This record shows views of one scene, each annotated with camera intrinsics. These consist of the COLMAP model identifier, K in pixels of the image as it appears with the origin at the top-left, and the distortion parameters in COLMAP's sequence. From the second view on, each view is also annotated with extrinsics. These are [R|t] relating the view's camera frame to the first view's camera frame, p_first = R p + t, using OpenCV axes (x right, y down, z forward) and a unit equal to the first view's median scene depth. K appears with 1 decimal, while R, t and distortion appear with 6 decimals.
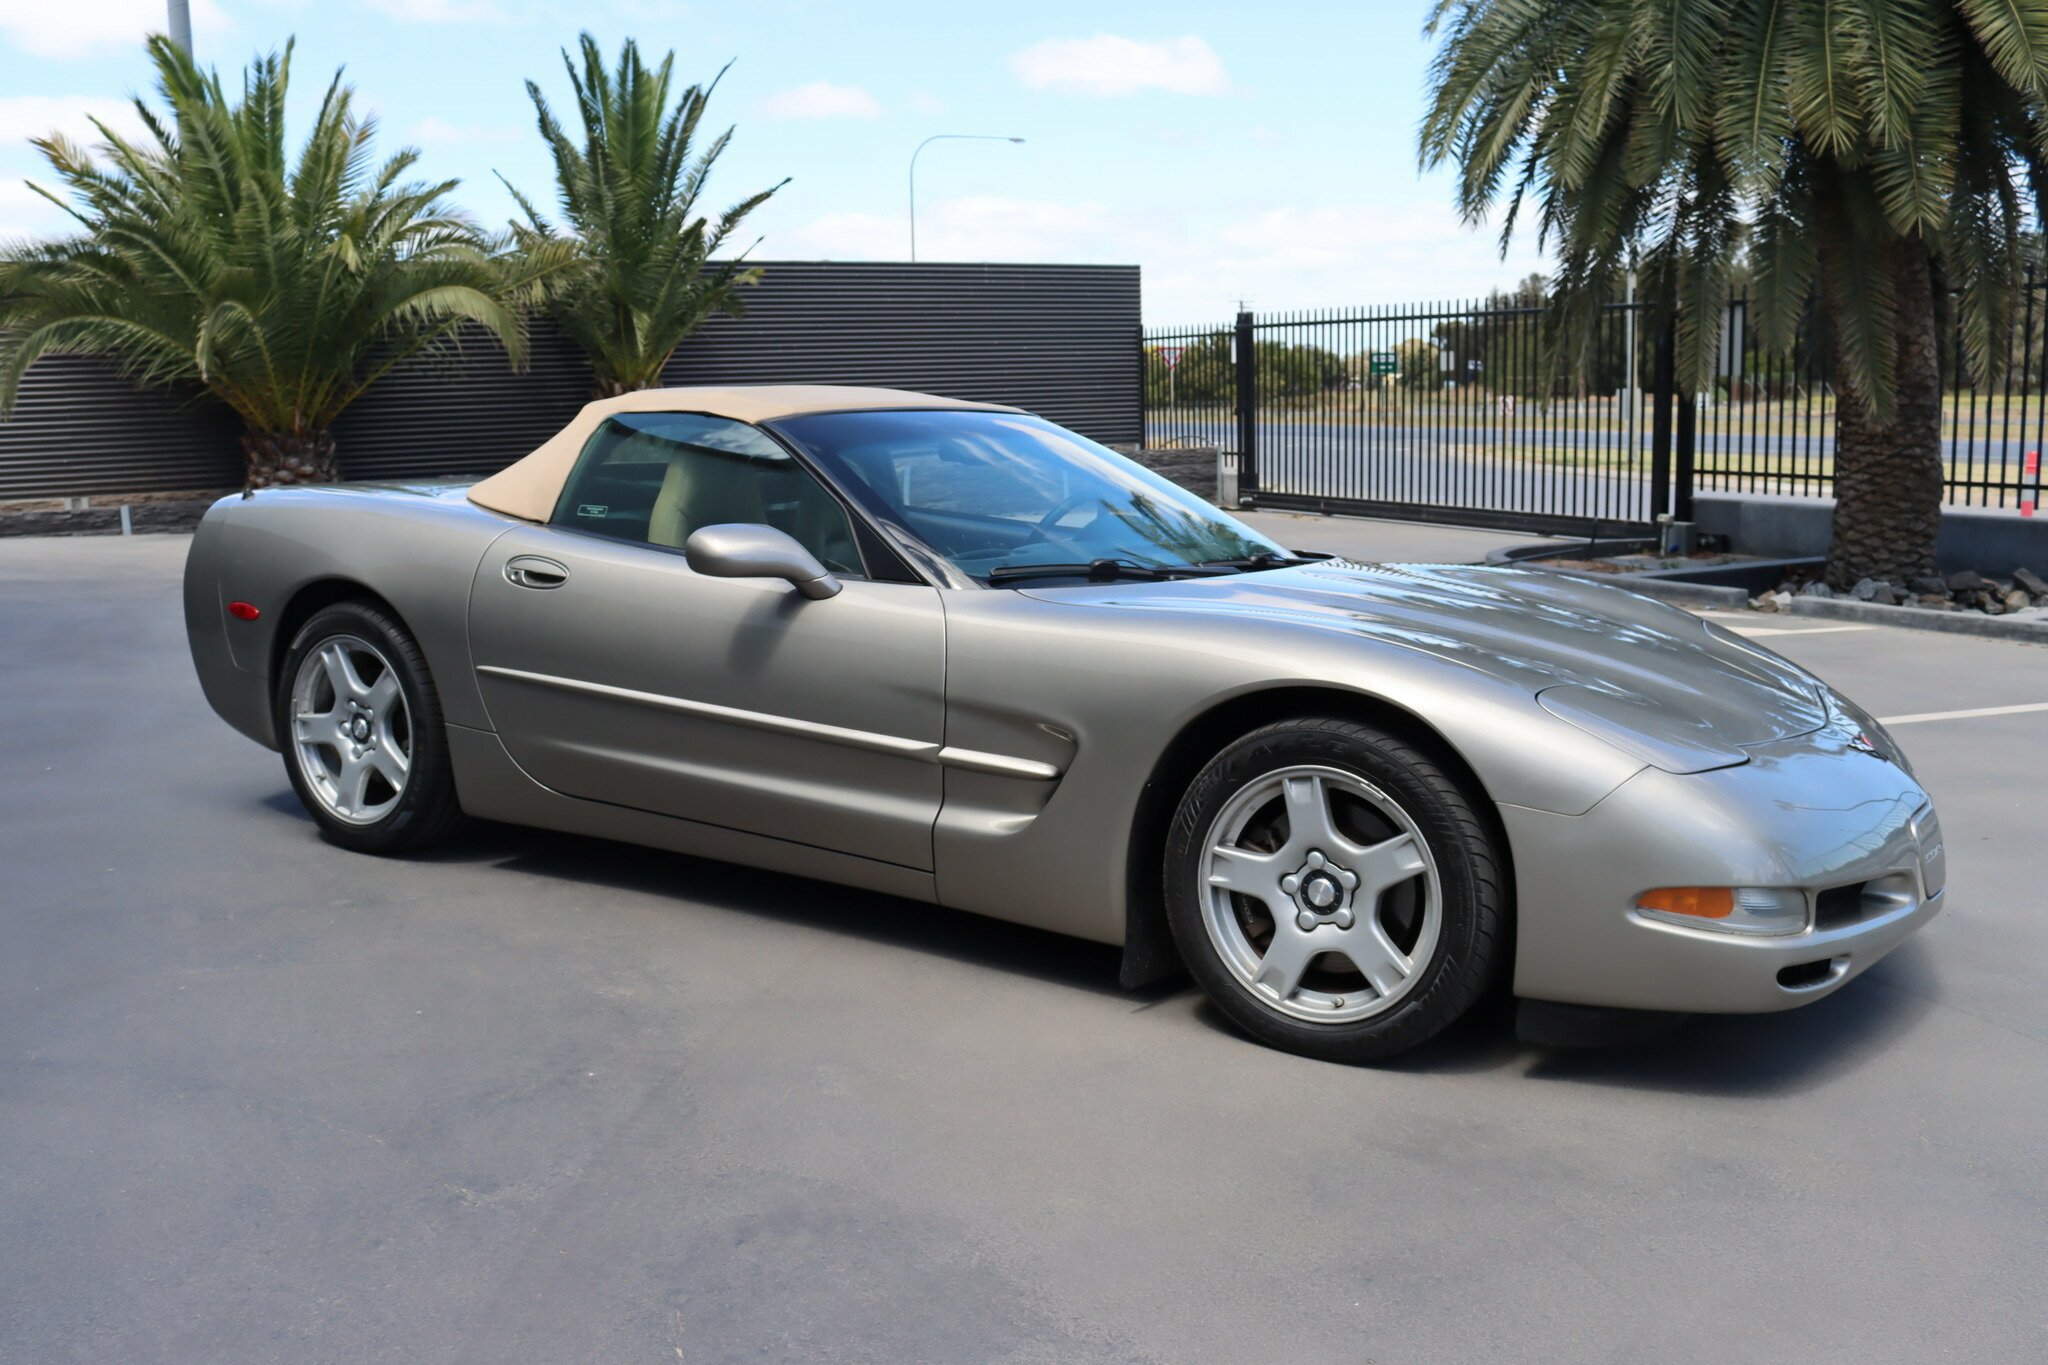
lens RADIAL K [[1789.6, 0, 1000.4], [0, 1789.6, 669.8], [0, 0, 1]] dist [-0.143442, 0.116416]
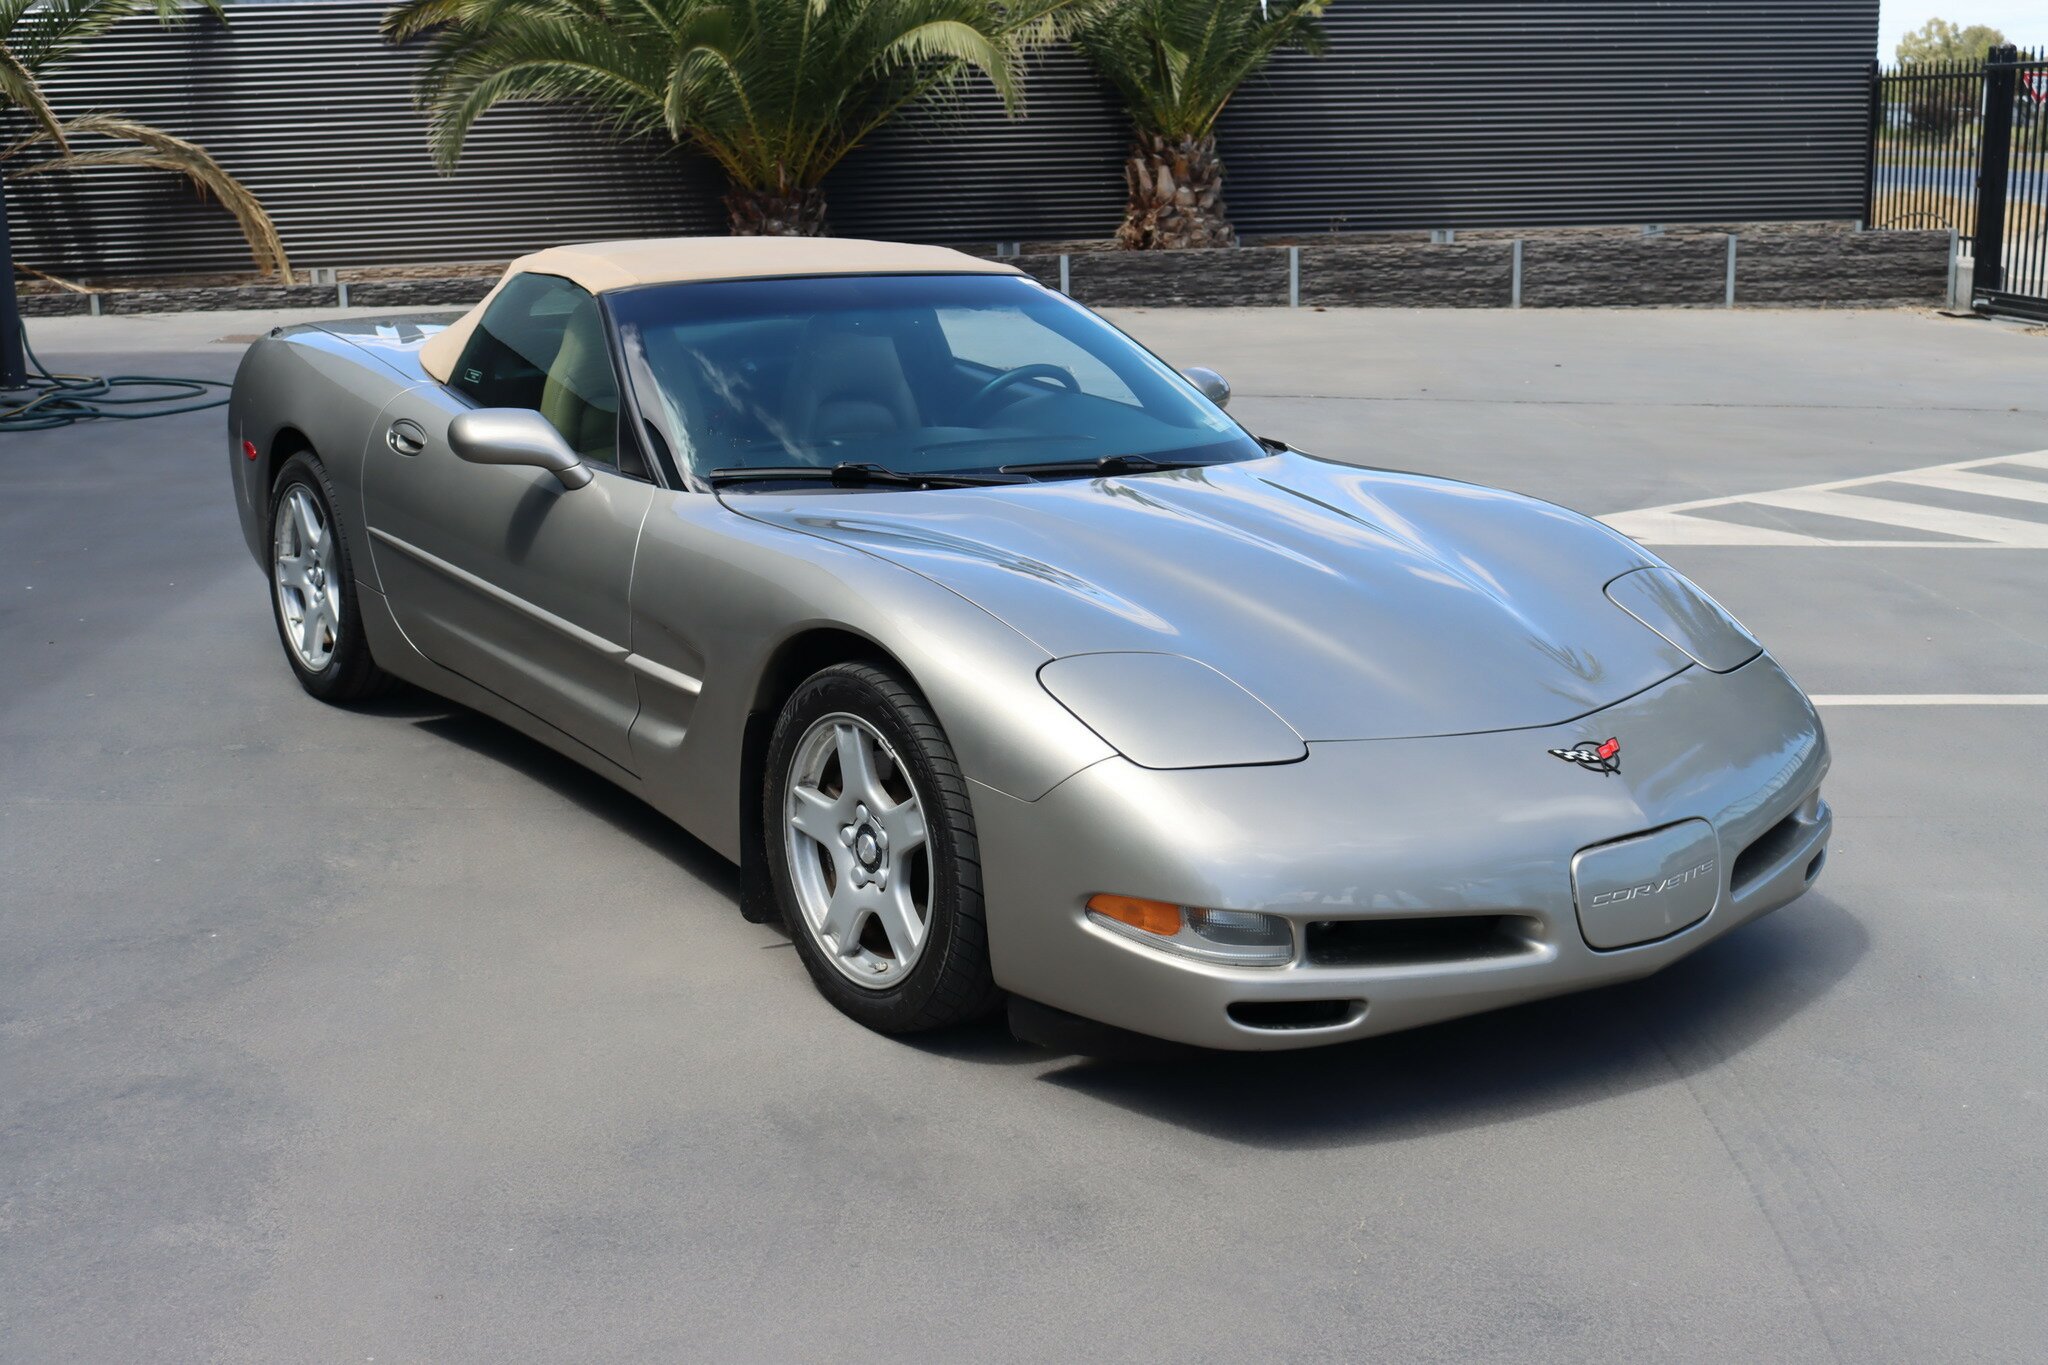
lens RADIAL K [[2231.4, 0, 1011.8], [0, 2231.4, 661.6], [0, 0, 1]] dist [-0.129192, 0.186208]
pose [[0.932022, 0.086512, -0.351923, 0.175151], [-0.055330, 0.993673, 0.097738, -0.024391], [0.358152, -0.071622, 0.930912, -0.015058]]
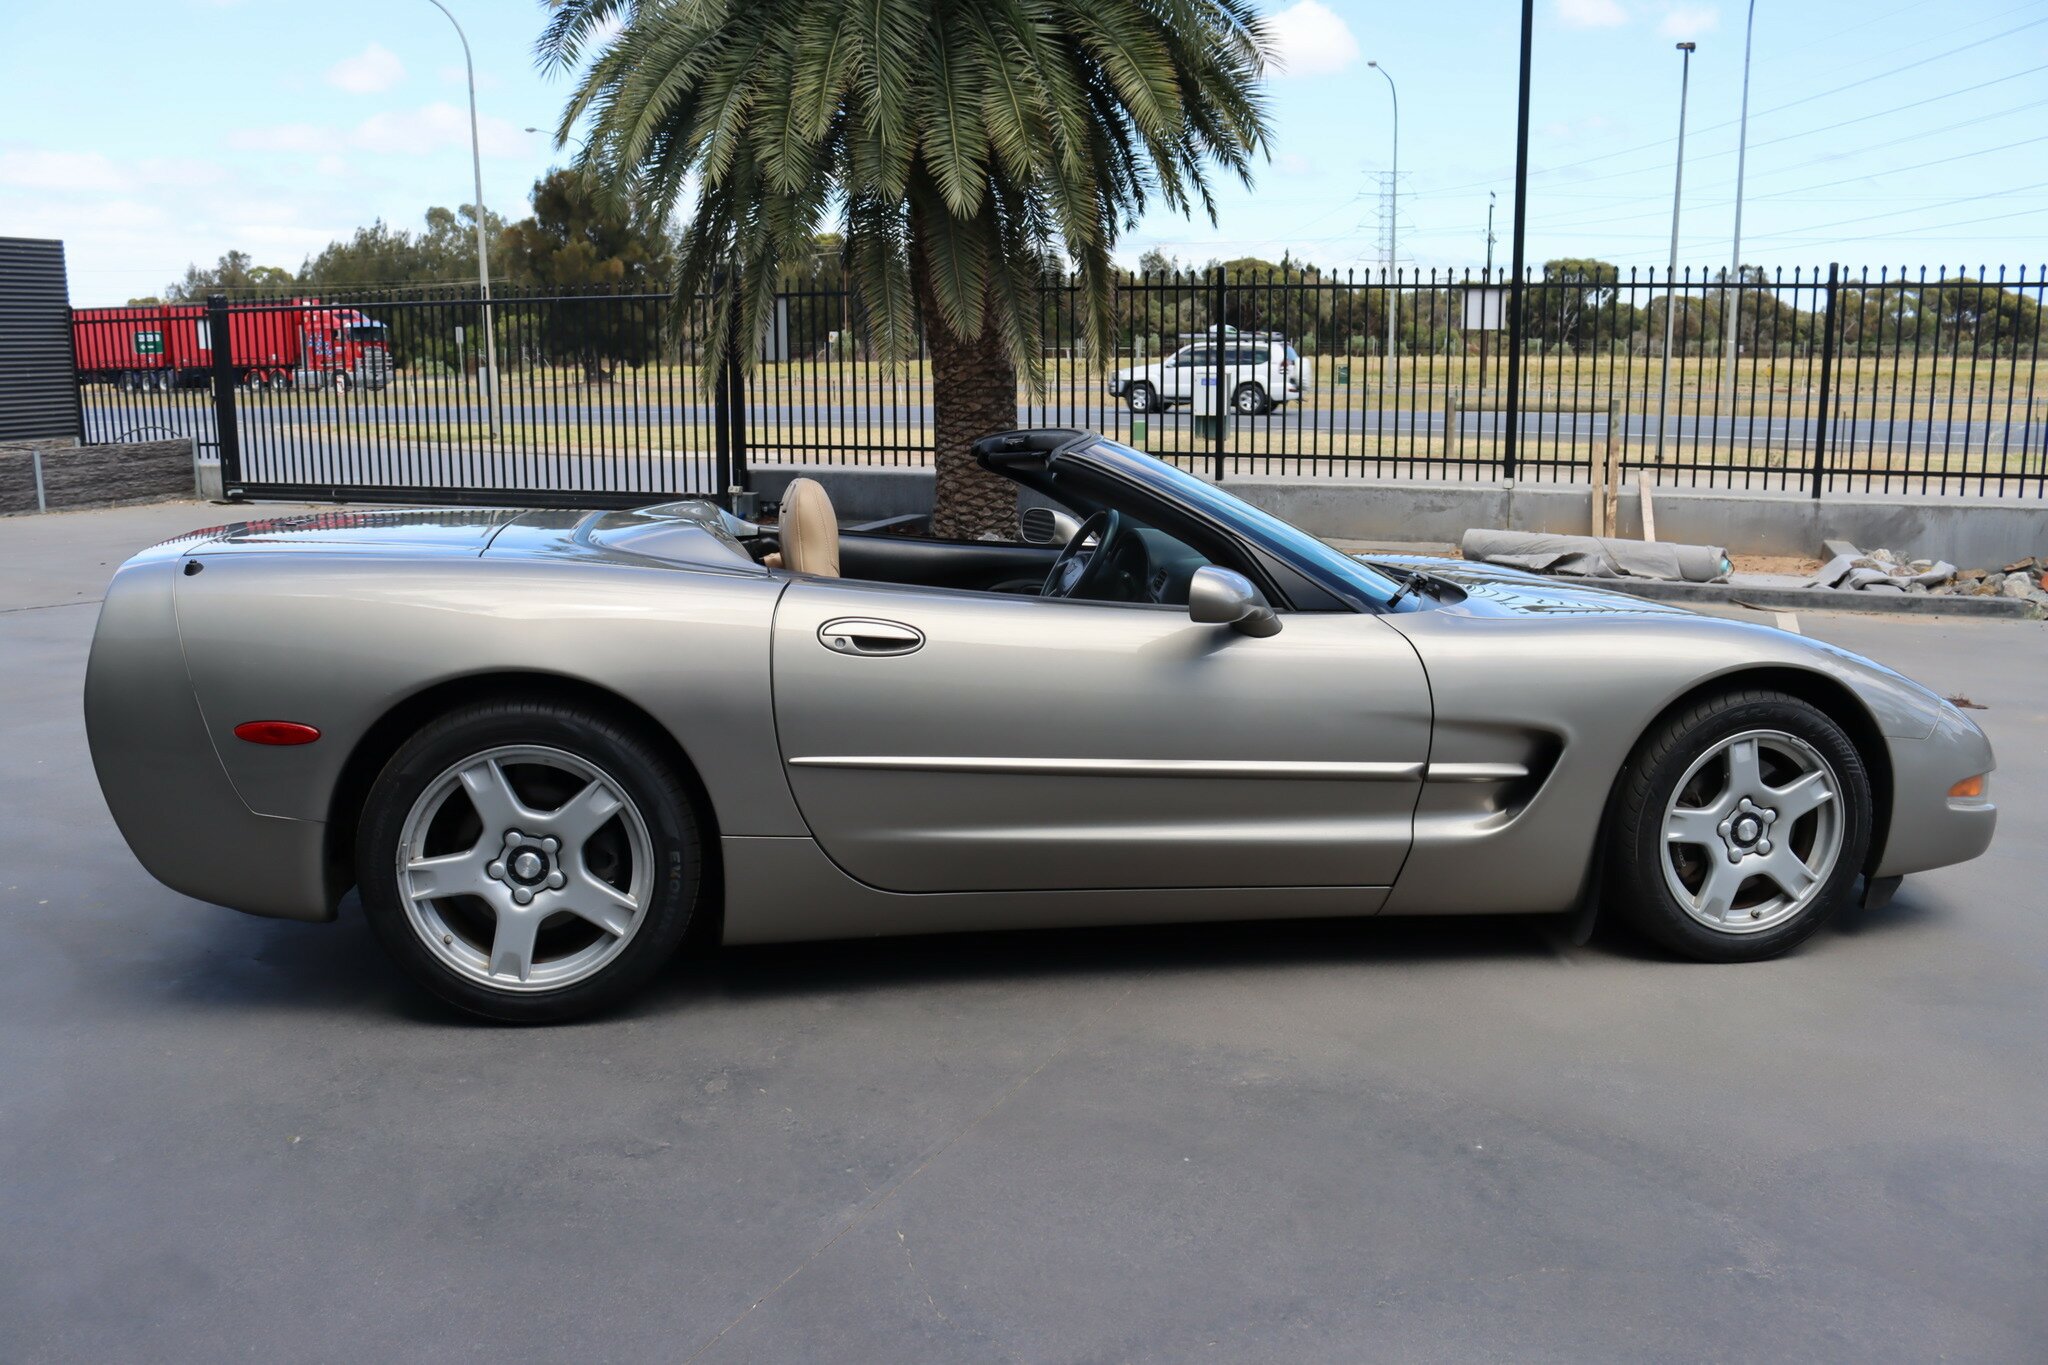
lens RADIAL K [[1680.7, 0, 999.4], [0, 1680.7, 673.6], [0, 0, 1]] dist [-0.151459, 0.120059]
pose [[0.749064, -0.111584, 0.653033, -0.255996], [0.093089, 0.993662, 0.063010, -0.028534], [-0.655925, 0.013592, 0.754704, 0.126584]]
